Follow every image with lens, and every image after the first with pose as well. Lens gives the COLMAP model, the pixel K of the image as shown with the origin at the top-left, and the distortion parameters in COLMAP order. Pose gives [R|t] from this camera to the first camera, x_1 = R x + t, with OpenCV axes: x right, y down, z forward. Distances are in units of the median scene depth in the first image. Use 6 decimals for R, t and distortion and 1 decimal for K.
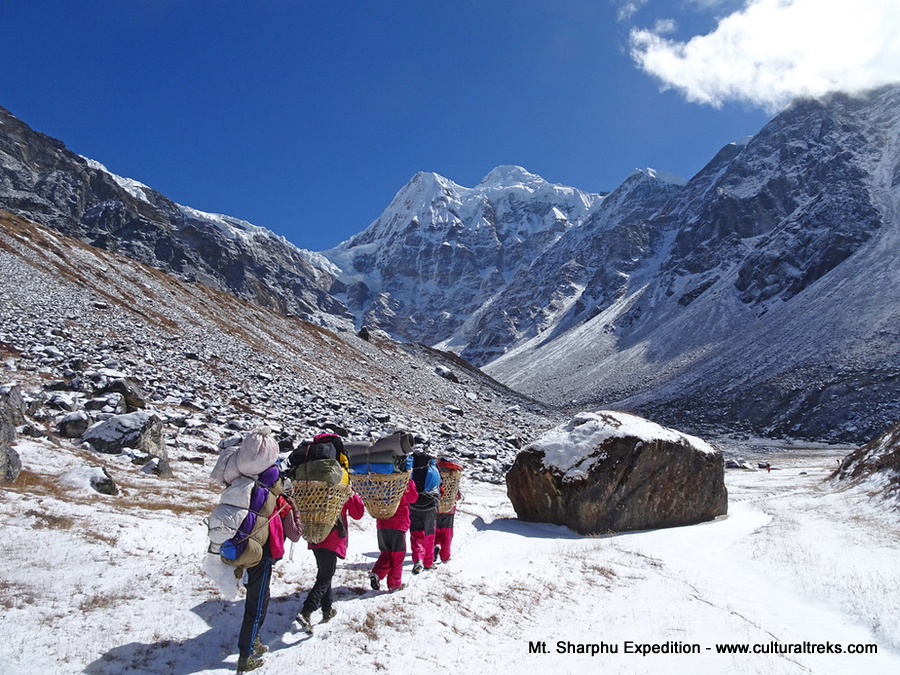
lens RADIAL K [[672.1, 0, 450.0], [0, 672.1, 337.5], [0, 0, 1]] dist [0.005819, 0.009830]
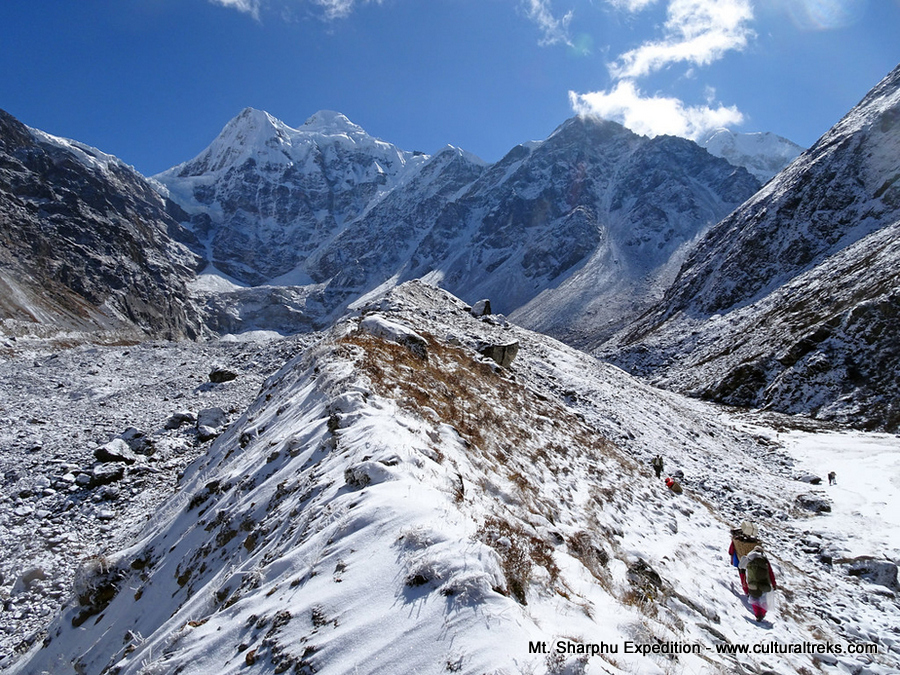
lens RADIAL K [[671.7, 0, 450.0], [0, 671.7, 337.5], [0, 0, 1]] dist [0.009515, 0.015990]
pose [[0.944114, 0.022452, 0.328853, -0.186604], [-0.063385, 0.991424, 0.114286, -0.053327], [-0.323466, -0.128744, 0.937440, -0.338225]]
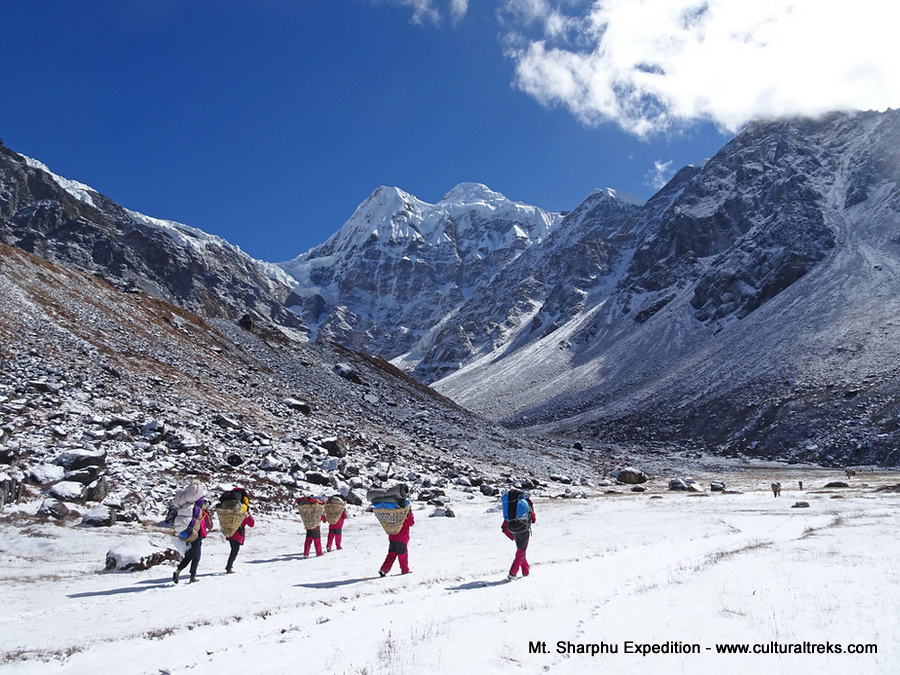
lens RADIAL K [[671.7, 0, 450.0], [0, 671.7, 337.5], [0, 0, 1]] dist [0.009515, 0.015990]
pose [[0.998246, 0.020895, 0.055401, 0.012035], [-0.019381, 0.999427, -0.027741, 0.004873], [-0.055949, 0.026619, 0.998079, 0.025404]]
